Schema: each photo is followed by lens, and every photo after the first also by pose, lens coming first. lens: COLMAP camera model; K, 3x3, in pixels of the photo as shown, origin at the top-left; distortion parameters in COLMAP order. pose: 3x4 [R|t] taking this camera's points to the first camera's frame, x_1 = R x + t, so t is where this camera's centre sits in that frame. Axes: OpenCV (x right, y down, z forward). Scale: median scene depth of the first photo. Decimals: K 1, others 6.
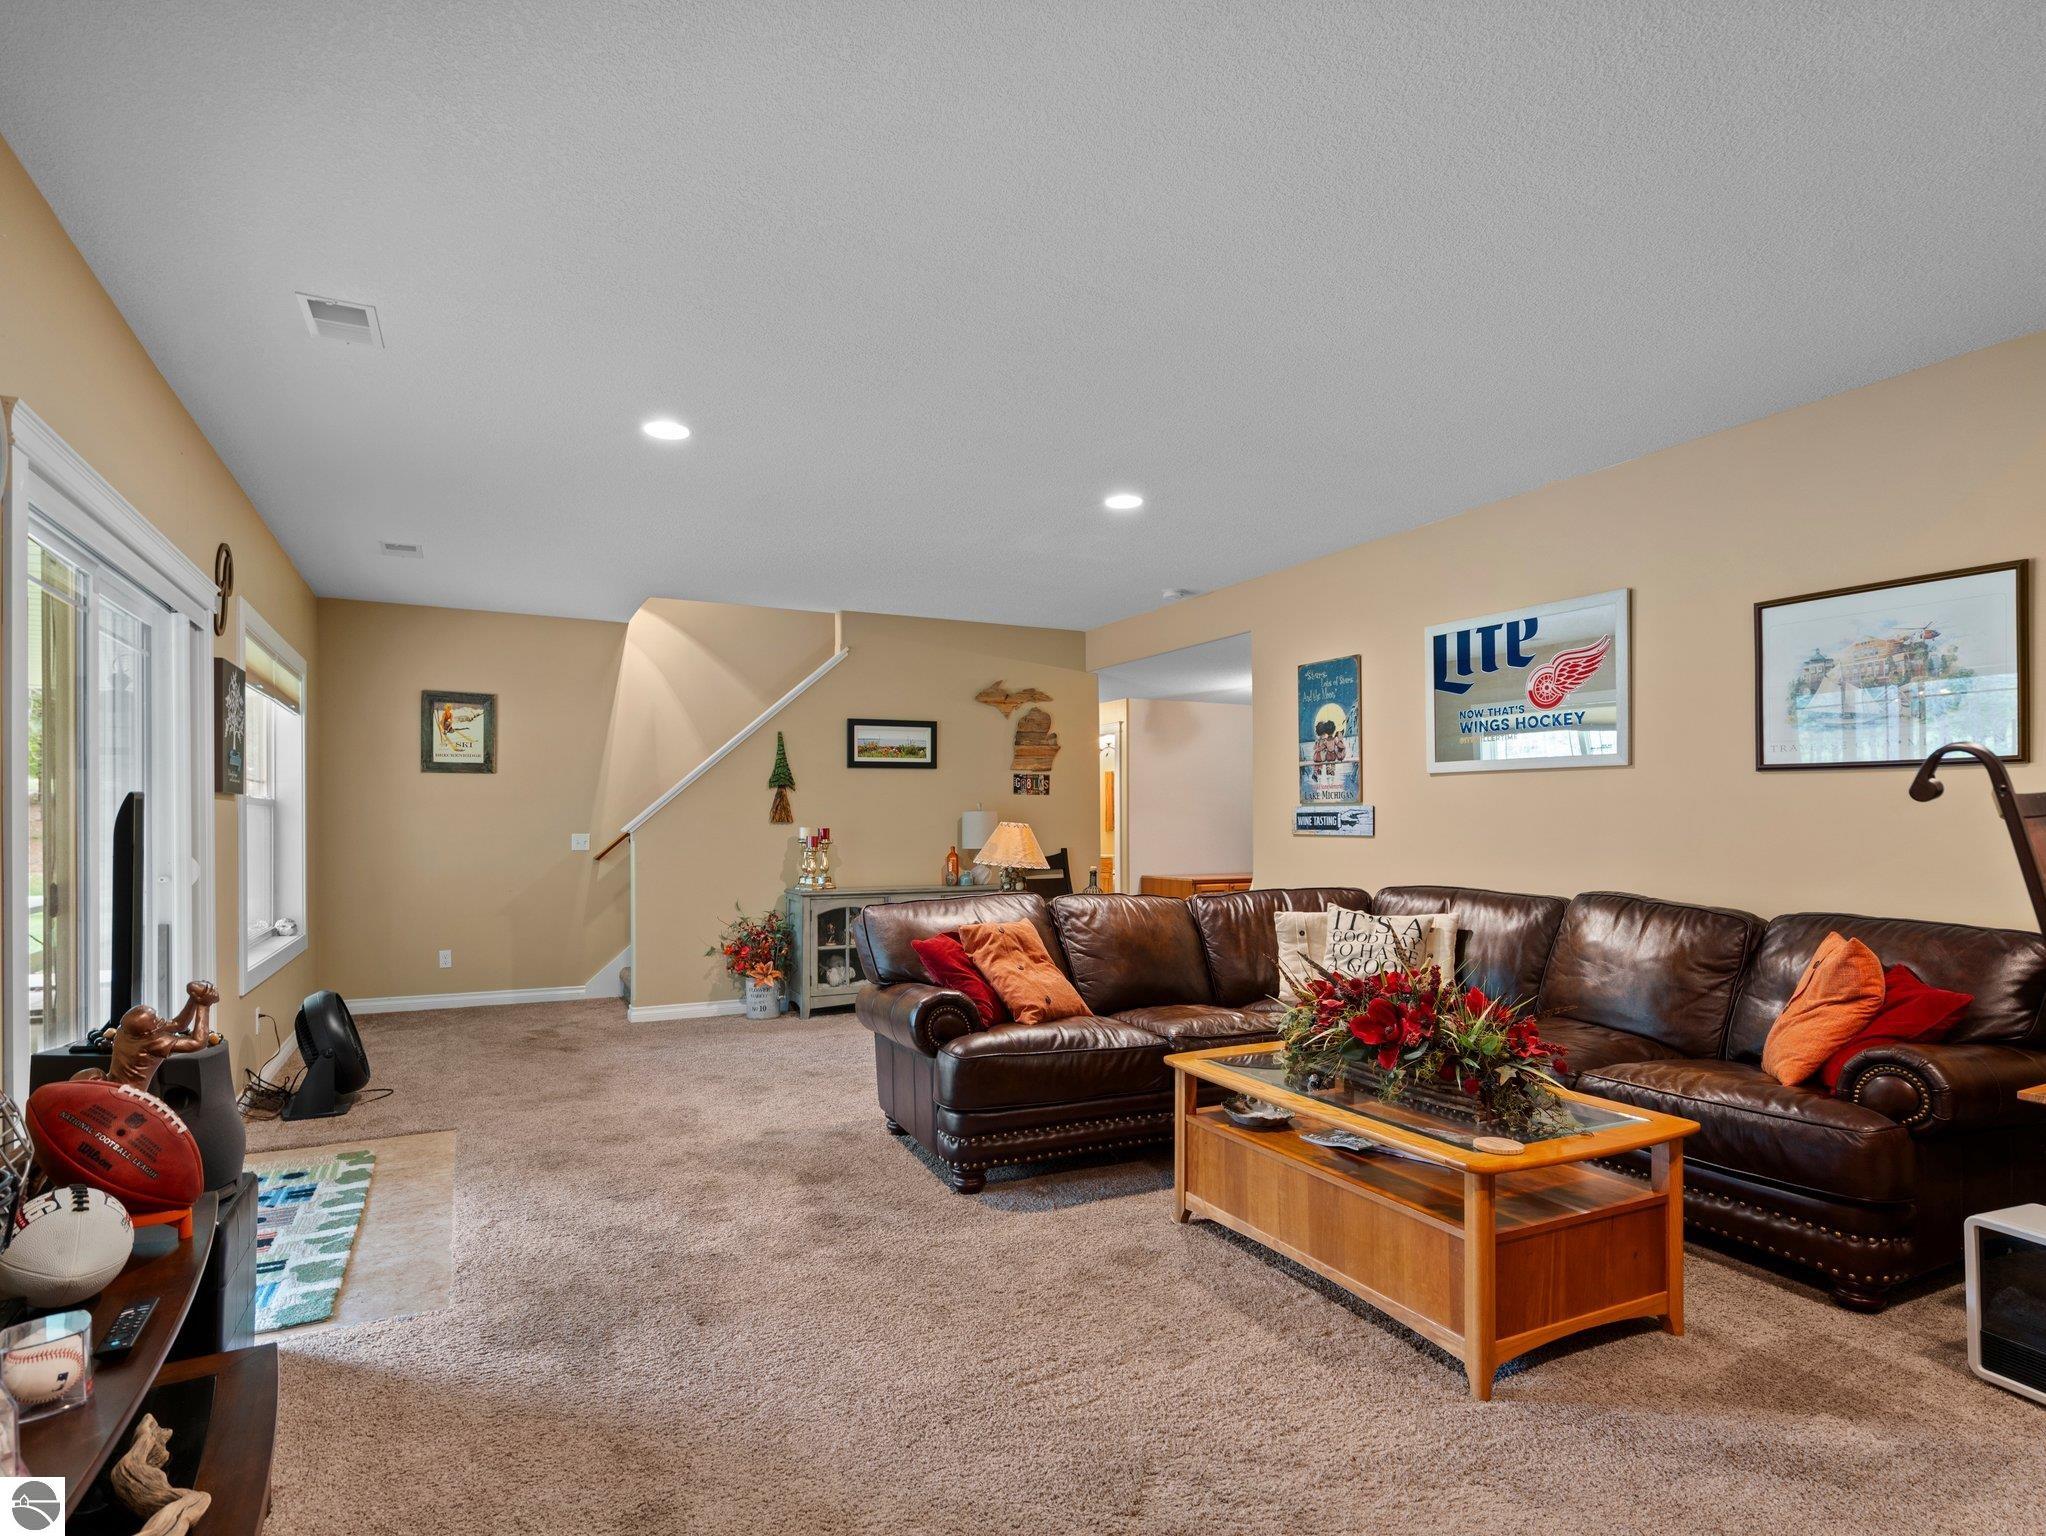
lens RADIAL K [[1049.5, 0, 1007.7], [0, 1049.5, 817.5], [0, 0, 1]] dist [-0.003294, 0.004288]
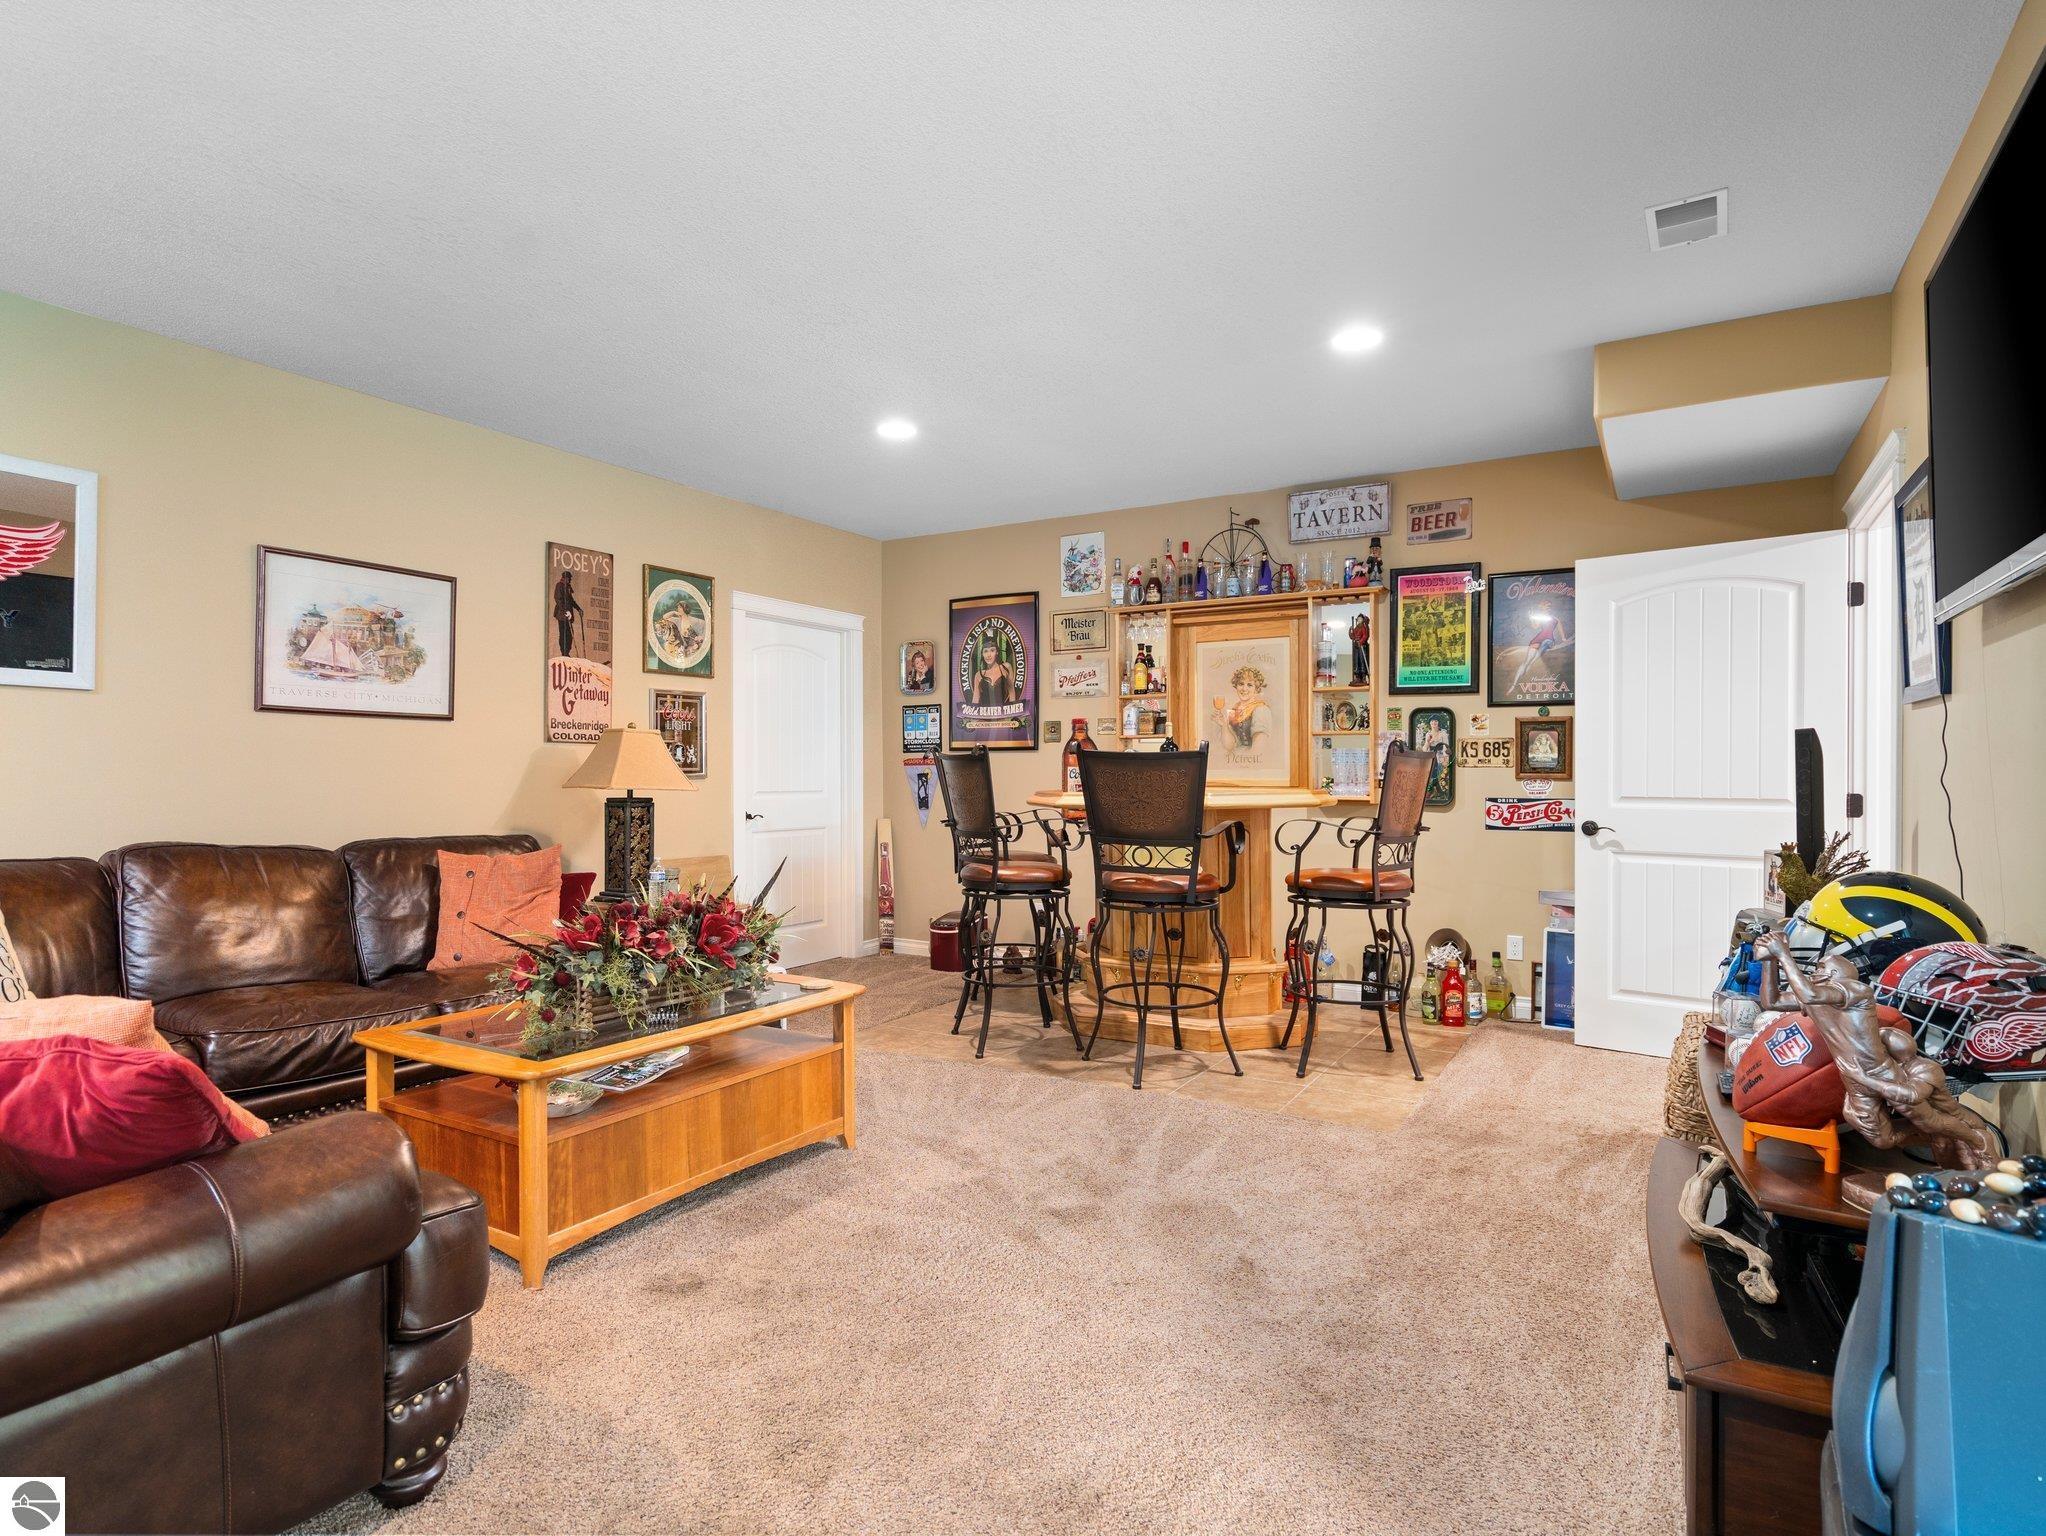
lens RADIAL K [[1094.9, 0, 1019.5], [0, 1094.9, 768.9], [0, 0, 1]] dist [-0.001016, 0.002424]
pose [[-0.528073, 0.006001, 0.849178, -0.426876], [0.000281, 0.999976, -0.006892, 0.014528], [-0.849199, -0.003401, -0.528062, 0.703474]]
